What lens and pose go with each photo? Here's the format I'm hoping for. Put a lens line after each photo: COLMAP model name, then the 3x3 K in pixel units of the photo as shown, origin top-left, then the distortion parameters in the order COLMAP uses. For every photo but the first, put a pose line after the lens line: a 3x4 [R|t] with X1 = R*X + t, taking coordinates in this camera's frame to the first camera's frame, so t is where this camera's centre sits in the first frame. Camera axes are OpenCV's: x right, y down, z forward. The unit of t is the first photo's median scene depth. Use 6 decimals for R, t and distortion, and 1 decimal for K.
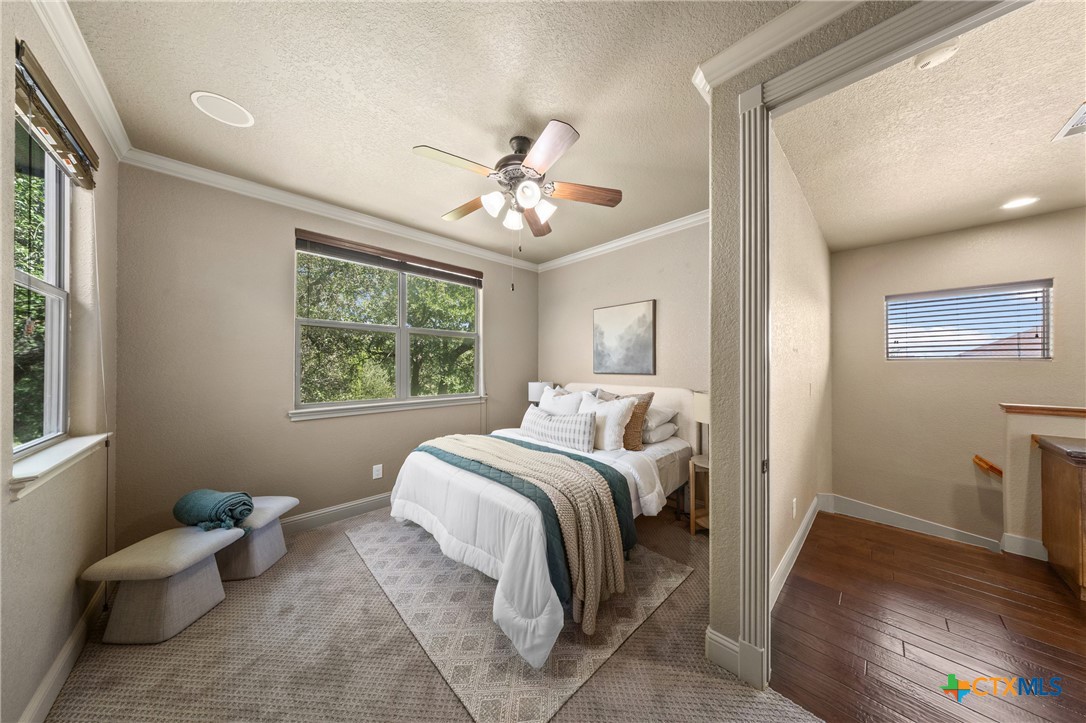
lens RADIAL K [[319.3, 0, 544.9], [0, 319.3, 364.2], [0, 0, 1]] dist [-0.001922, -0.000376]
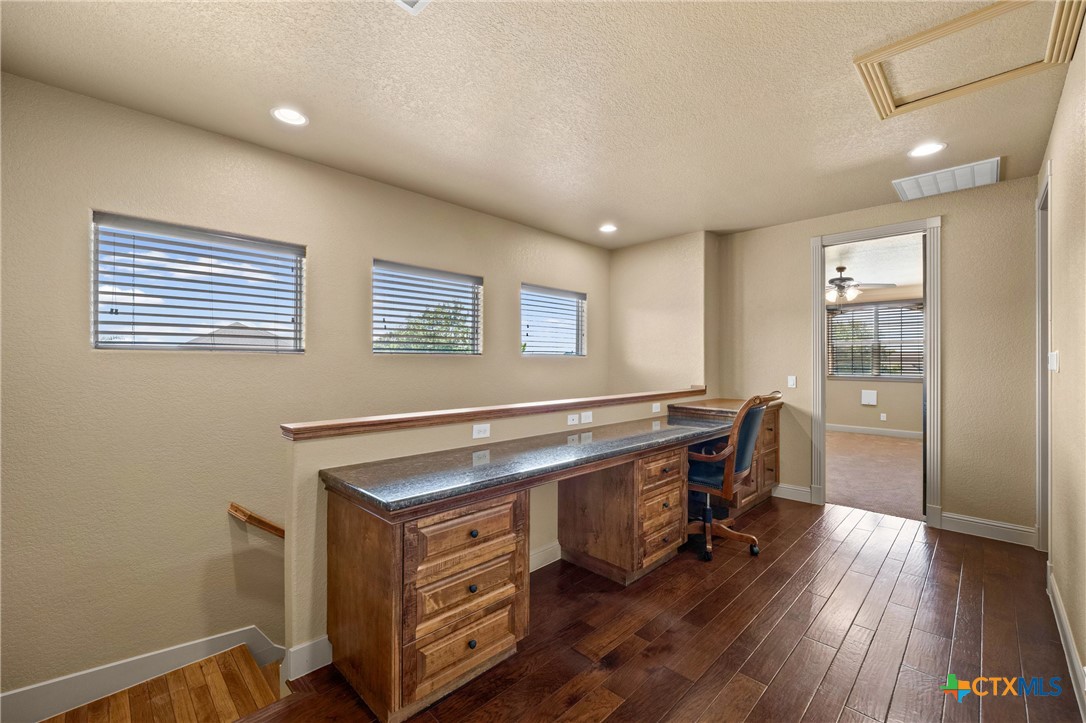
lens RADIAL K [[455.0, 0, 544.4], [0, 455.0, 359.1], [0, 0, 1]] dist [-0.000991, -0.000059]
pose [[-0.028547, 0.004401, 0.999583, 0.439514], [-0.004849, 0.999978, -0.004541, 0.003946], [-0.999581, -0.004976, -0.028525, 0.407227]]
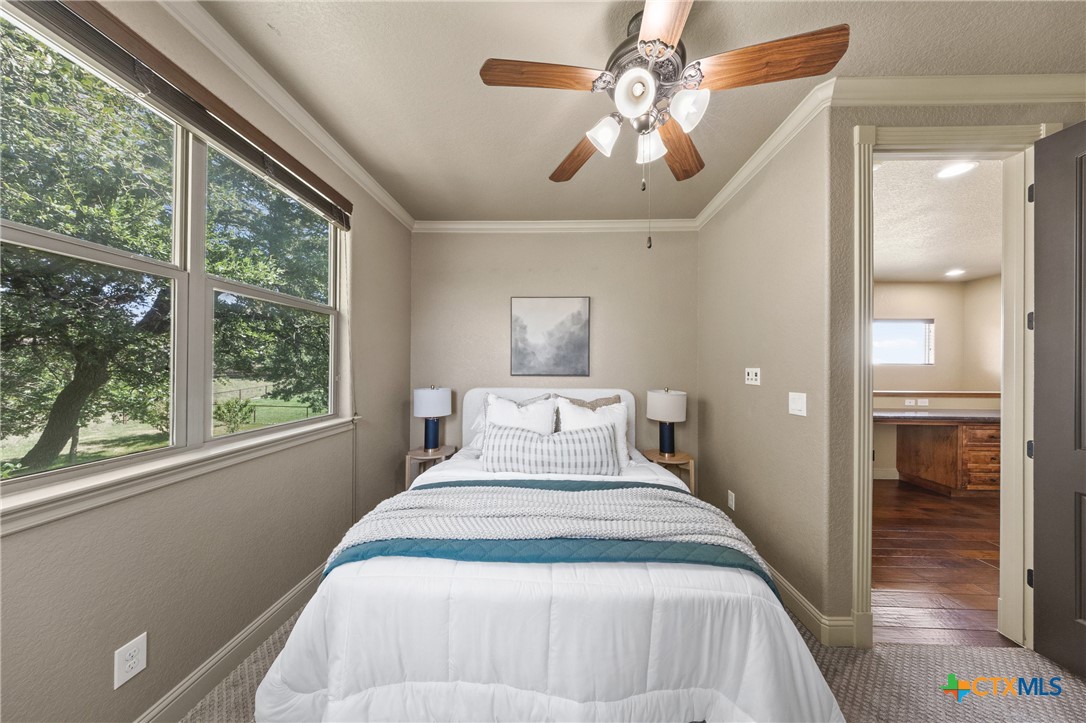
lens RADIAL K [[319.3, 0, 547.7], [0, 319.3, 364.4], [0, 0, 1]] dist [-0.001922, -0.000376]
pose [[0.721230, 0.008117, 0.692648, -0.395150], [-0.008387, 0.999960, -0.002985, 0.002317], [-0.692645, -0.003656, 0.721270, 0.395519]]
